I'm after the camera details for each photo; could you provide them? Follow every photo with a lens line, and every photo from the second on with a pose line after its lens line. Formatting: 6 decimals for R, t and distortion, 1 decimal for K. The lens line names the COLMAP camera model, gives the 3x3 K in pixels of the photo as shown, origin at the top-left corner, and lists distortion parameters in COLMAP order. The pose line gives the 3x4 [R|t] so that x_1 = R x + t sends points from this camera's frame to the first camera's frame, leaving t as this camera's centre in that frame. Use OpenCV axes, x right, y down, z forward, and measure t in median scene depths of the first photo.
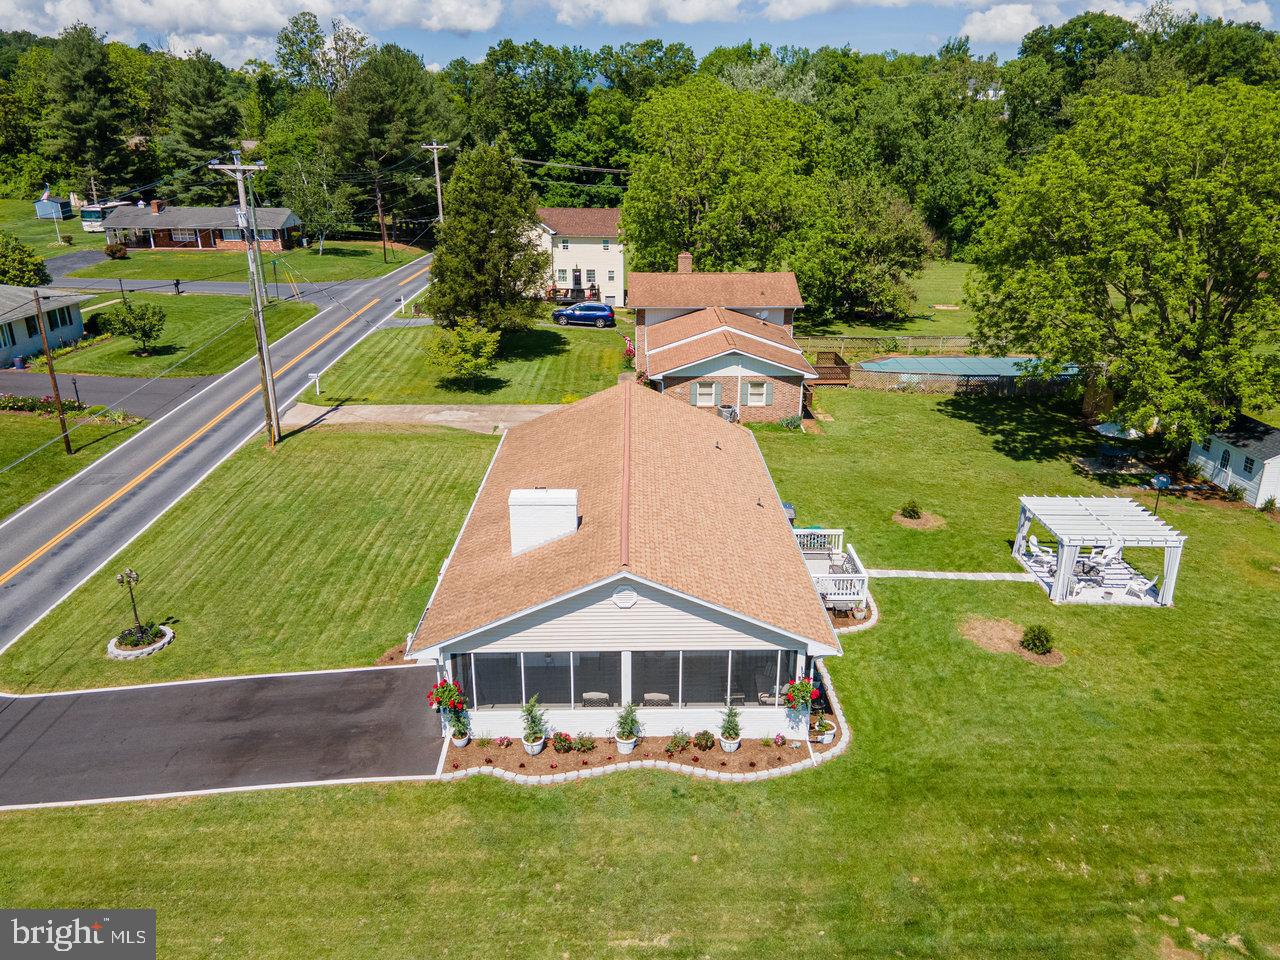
lens RADIAL K [[935.4, 0, 644.7], [0, 935.4, 475.7], [0, 0, 1]] dist [0.021604, 0.041513]
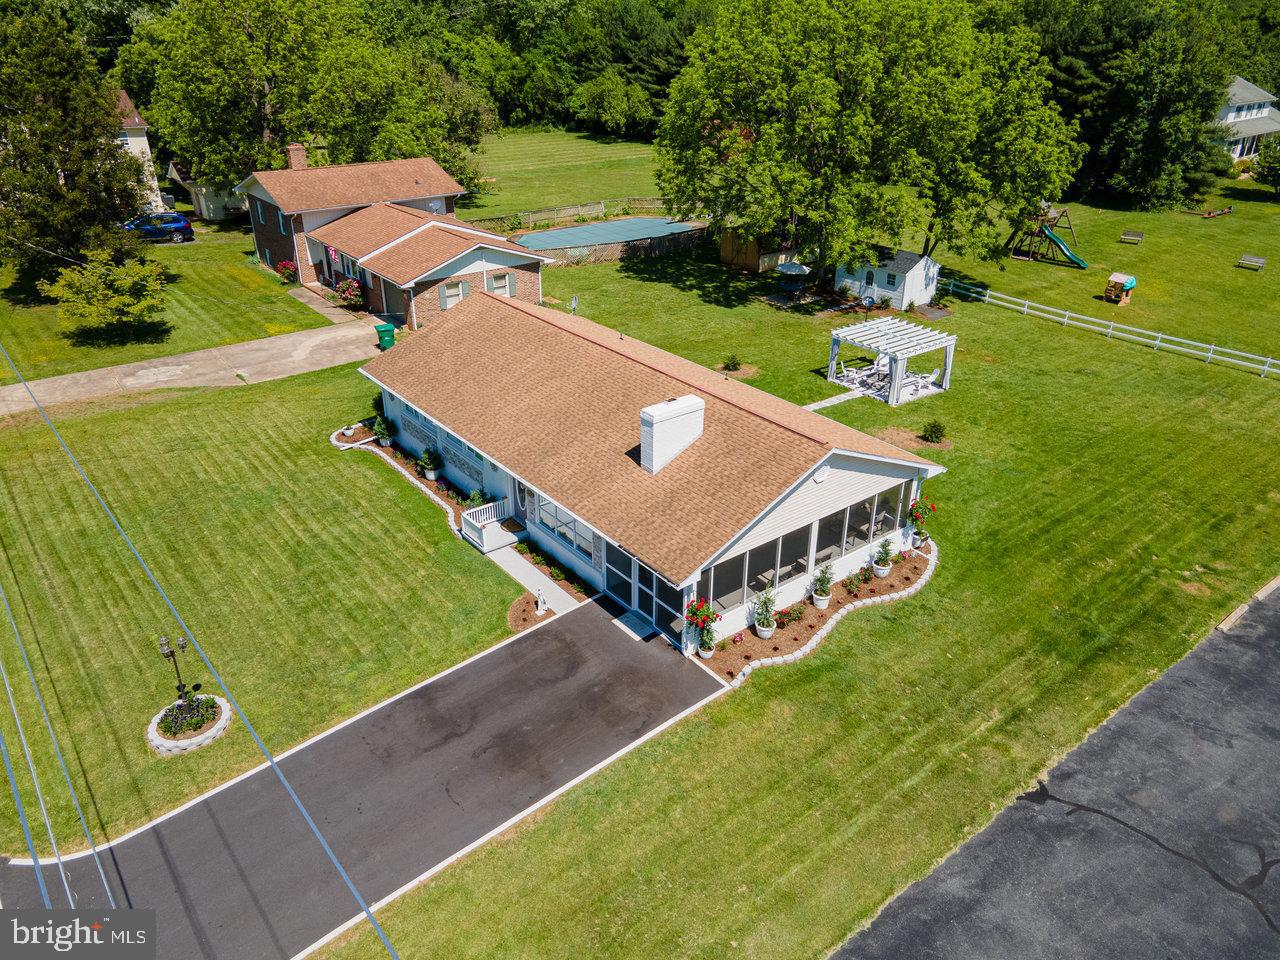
lens RADIAL K [[935.4, 0, 644.7], [0, 935.4, 475.7], [0, 0, 1]] dist [0.021604, 0.041513]
pose [[0.793679, -0.270344, 0.544966, -0.430579], [0.198856, 0.961912, 0.187570, -0.062777], [-0.574917, -0.040501, 0.817208, 0.118717]]
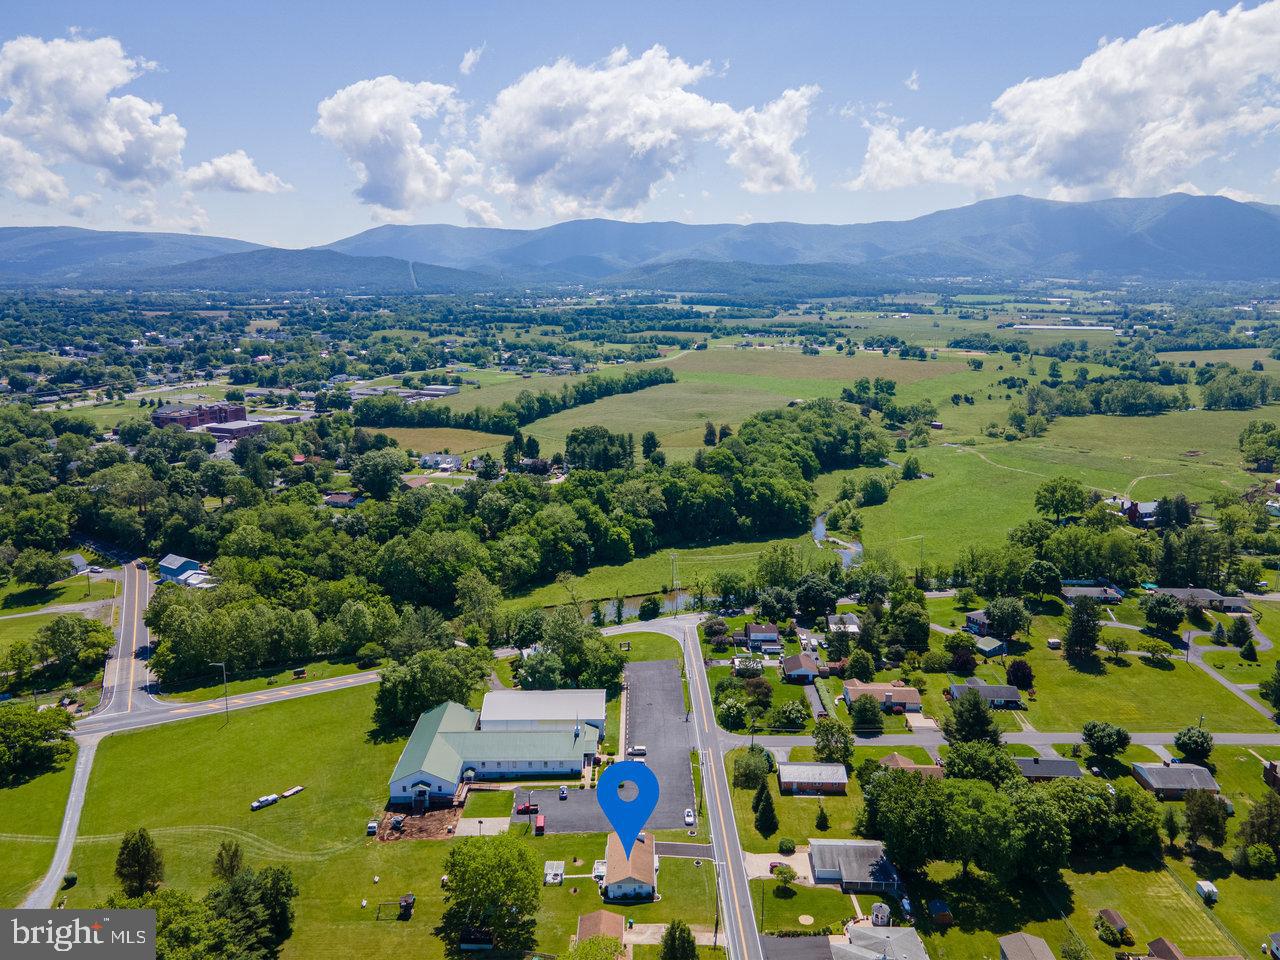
lens RADIAL K [[939.7, 0, 646.0], [0, 939.7, 476.1], [0, 0, 1]] dist [0.030135, 0.013098]
pose [[-0.999932, -0.008112, 0.008390, -0.122443], [-0.002585, 0.855023, 0.518583, -4.365892], [-0.011381, 0.518526, -0.854986, 4.036264]]
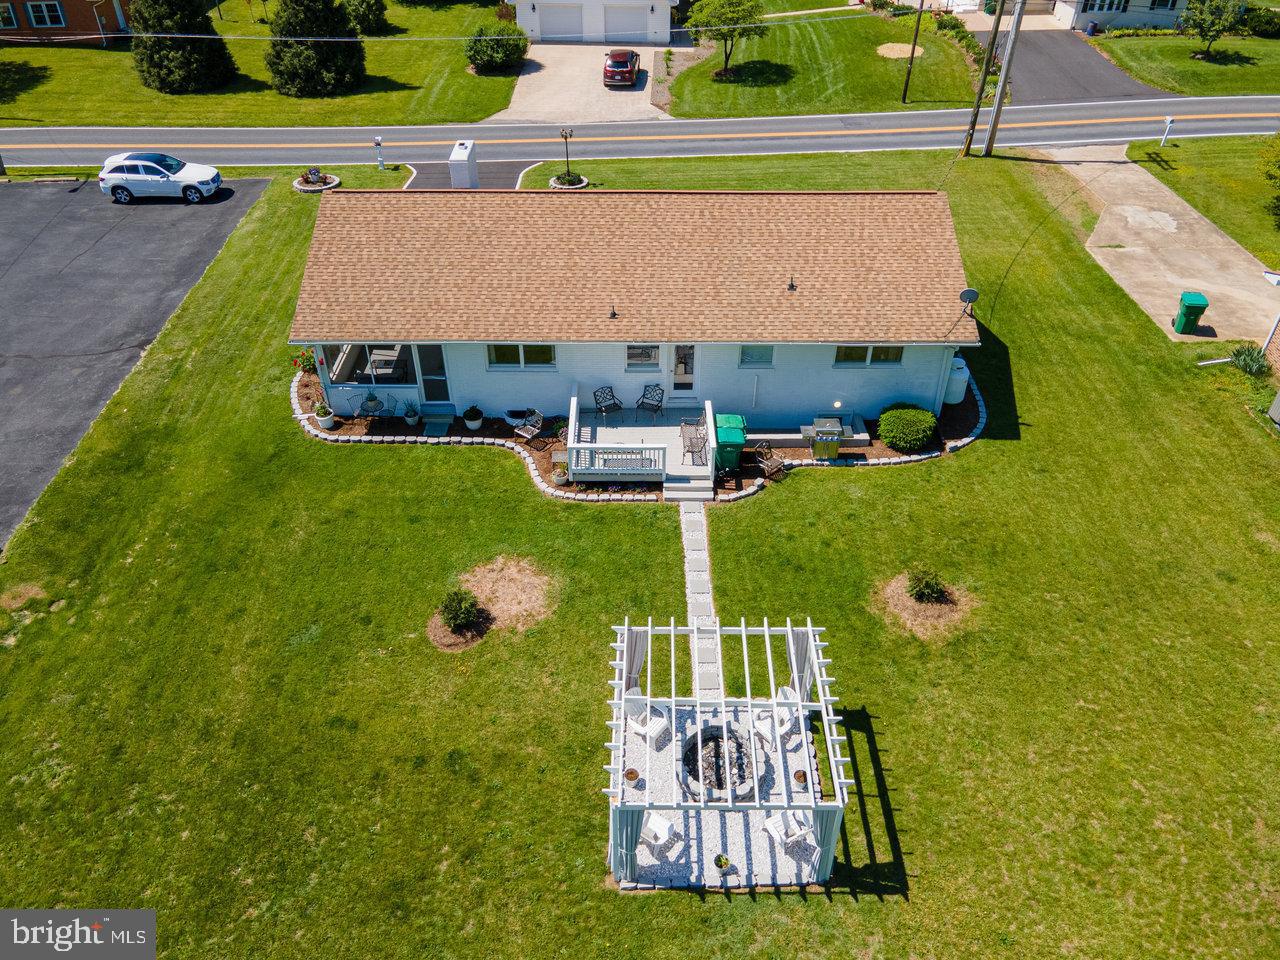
lens RADIAL K [[935.4, 0, 644.7], [0, 935.4, 475.7], [0, 0, 1]] dist [0.021604, 0.041513]
pose [[-0.003135, 0.607716, -0.794148, 0.654592], [-0.340752, 0.745975, 0.572197, -0.261249], [0.940148, 0.272402, 0.204742, 0.666128]]
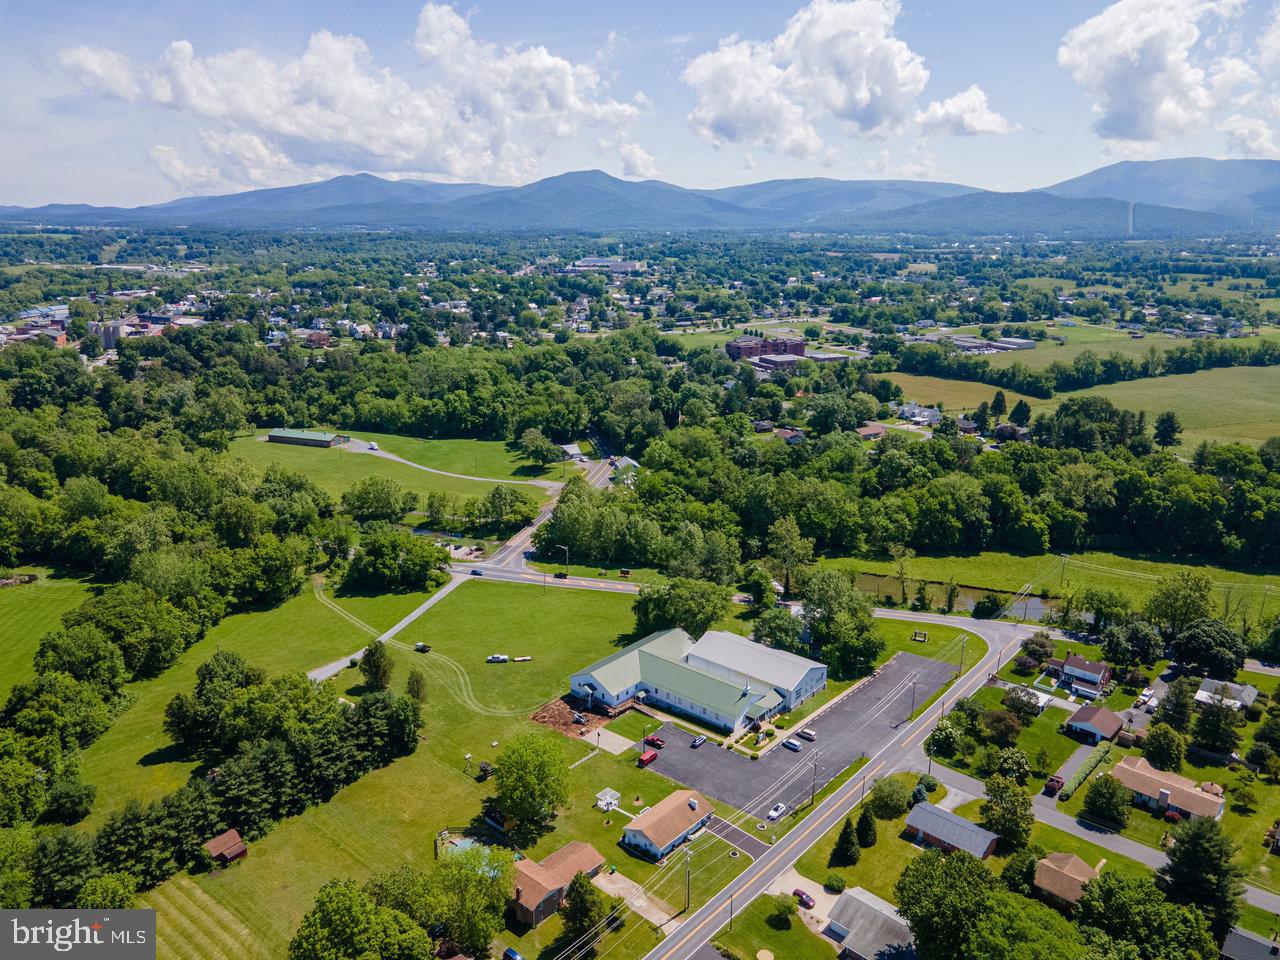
lens RADIAL K [[939.7, 0, 646.0], [0, 939.7, 476.1], [0, 0, 1]] dist [0.030135, 0.013098]
pose [[-0.747879, -0.185754, 0.637316, -2.752822], [0.208360, 0.845852, 0.491041, -3.959550], [-0.630288, 0.500030, -0.593891, 2.888800]]
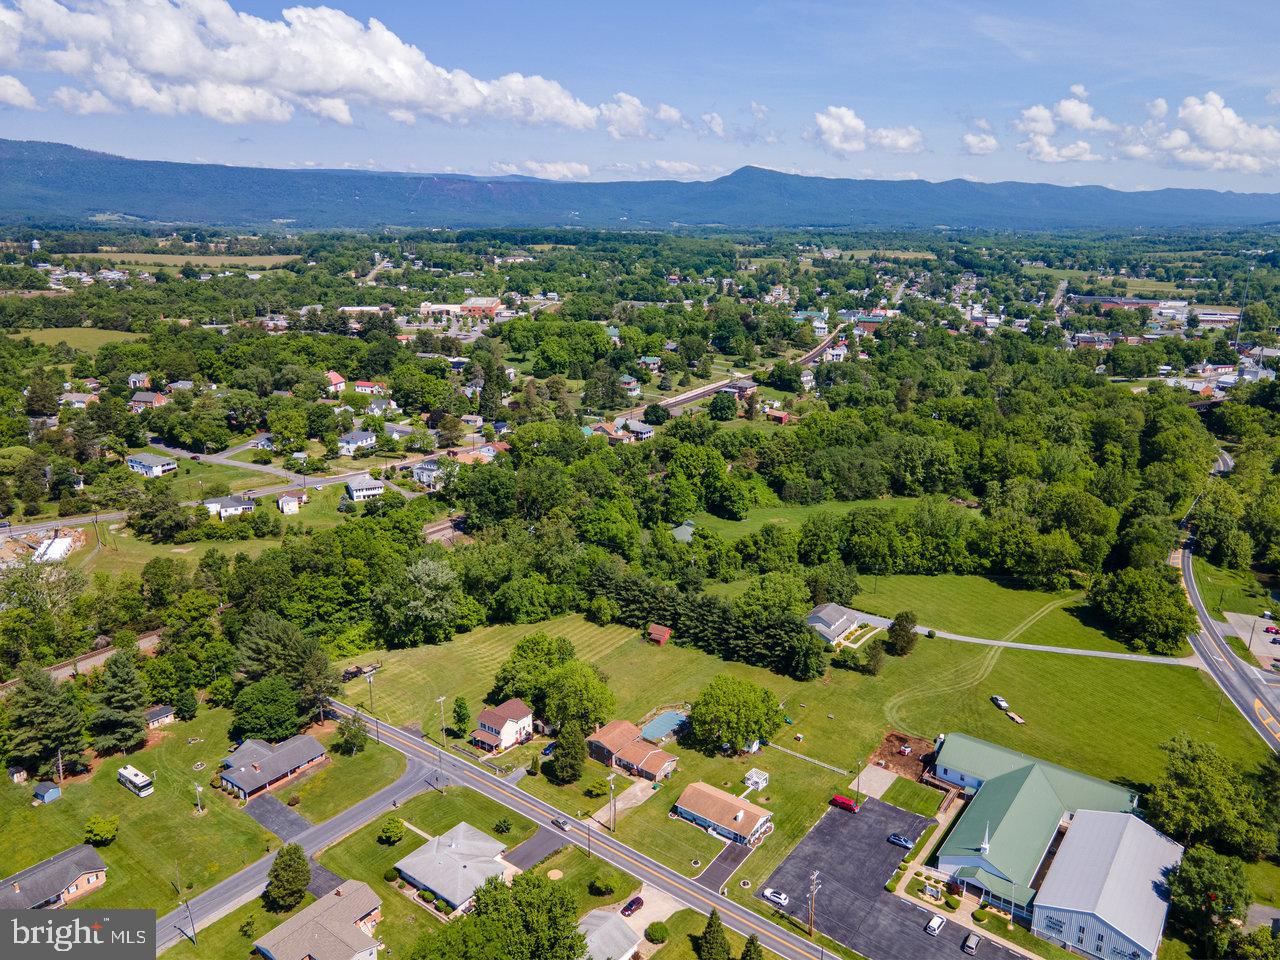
lens RADIAL K [[935.4, 0, 644.7], [0, 935.4, 475.7], [0, 0, 1]] dist [0.021604, 0.041513]
pose [[0.614469, -0.213329, 0.759552, -3.687881], [0.254631, 0.964851, 0.064996, -2.110012], [-0.746720, 0.153467, 0.647192, -2.426414]]
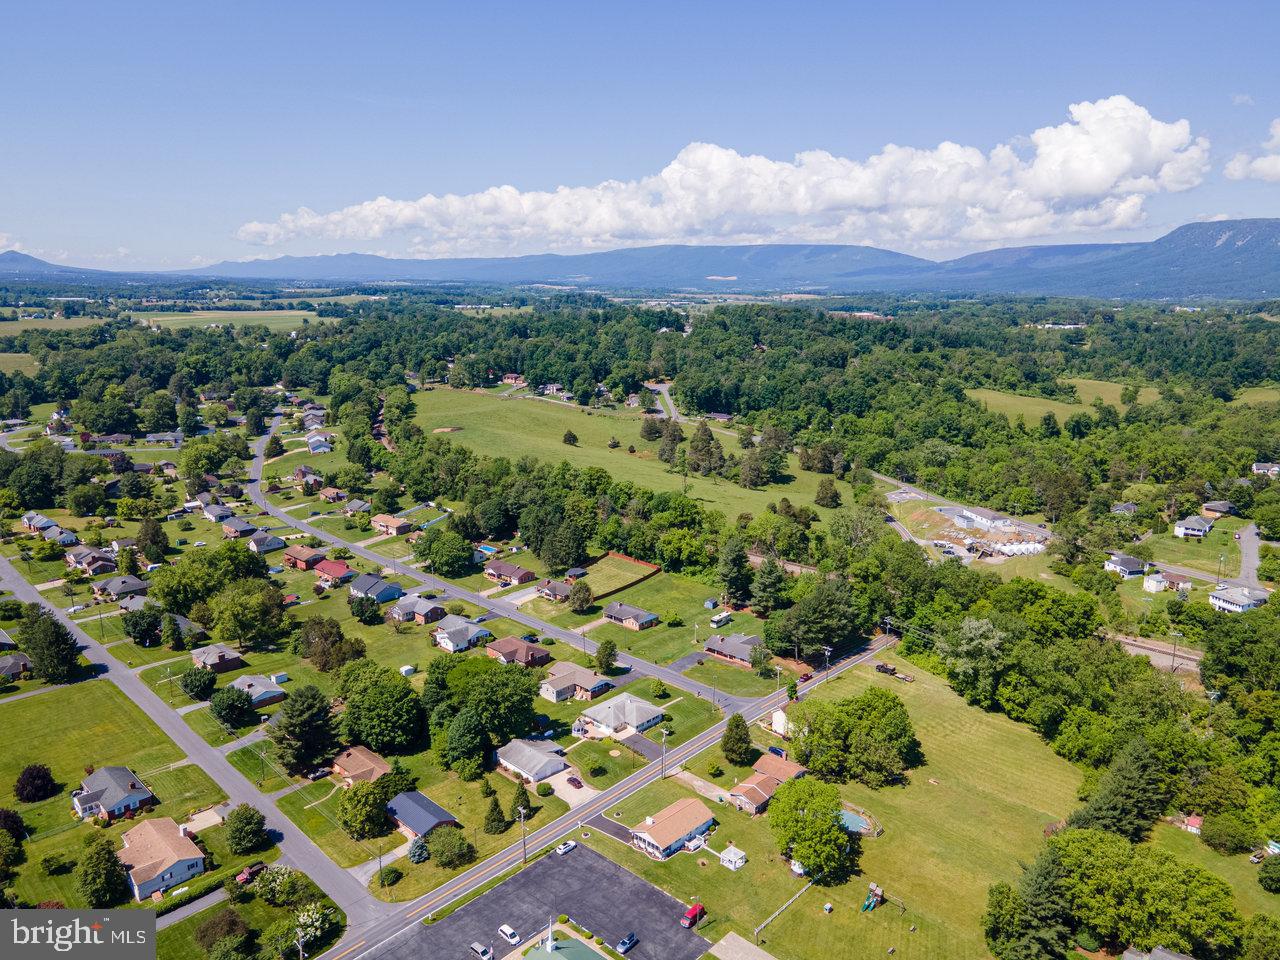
lens RADIAL K [[944.6, 0, 647.7], [0, 944.6, 462.8], [0, 0, 1]] dist [0.044833, -0.002452]
pose [[0.721741, 0.137736, -0.678320, 3.274890], [-0.235696, 0.970339, -0.053751, -1.635337], [0.650797, 0.198672, 0.732798, -3.706998]]
